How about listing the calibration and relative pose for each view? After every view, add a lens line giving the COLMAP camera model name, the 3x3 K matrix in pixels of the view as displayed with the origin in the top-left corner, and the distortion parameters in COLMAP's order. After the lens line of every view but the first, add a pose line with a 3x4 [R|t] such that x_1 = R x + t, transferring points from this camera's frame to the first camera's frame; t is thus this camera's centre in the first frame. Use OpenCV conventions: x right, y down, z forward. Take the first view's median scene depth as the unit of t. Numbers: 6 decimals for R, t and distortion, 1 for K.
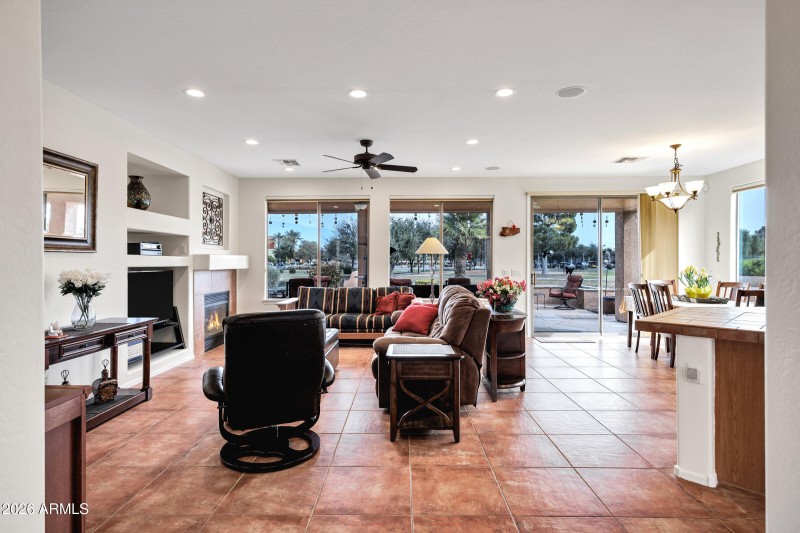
lens RADIAL K [[399.2, 0, 400.3], [0, 399.2, 265.7], [0, 0, 1]] dist [-0.002122, 0.000901]
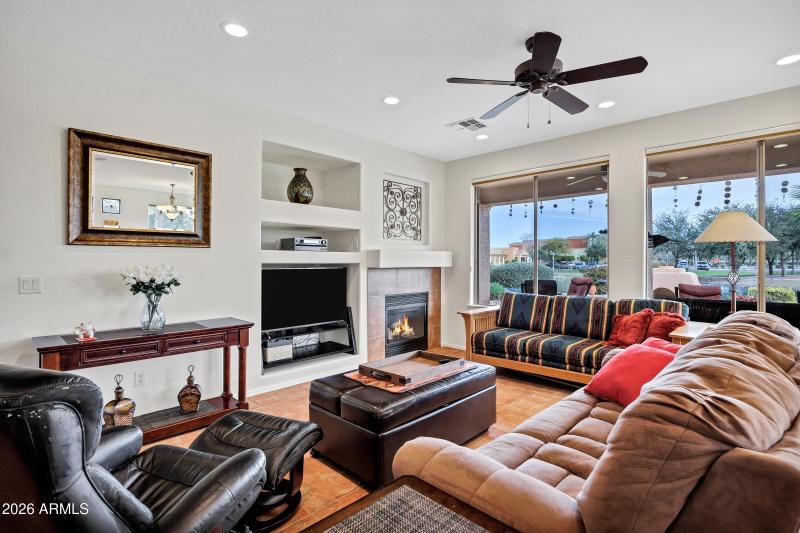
lens RADIAL K [[382.6, 0, 399.5], [0, 382.6, 264.1], [0, 0, 1]] dist [-0.012731, -0.000124]
pose [[0.733051, 0.004349, -0.680160, 0.120518], [-0.005460, 0.999985, 0.000509, 0.002057], [0.680152, 0.003341, 0.733064, 0.429840]]
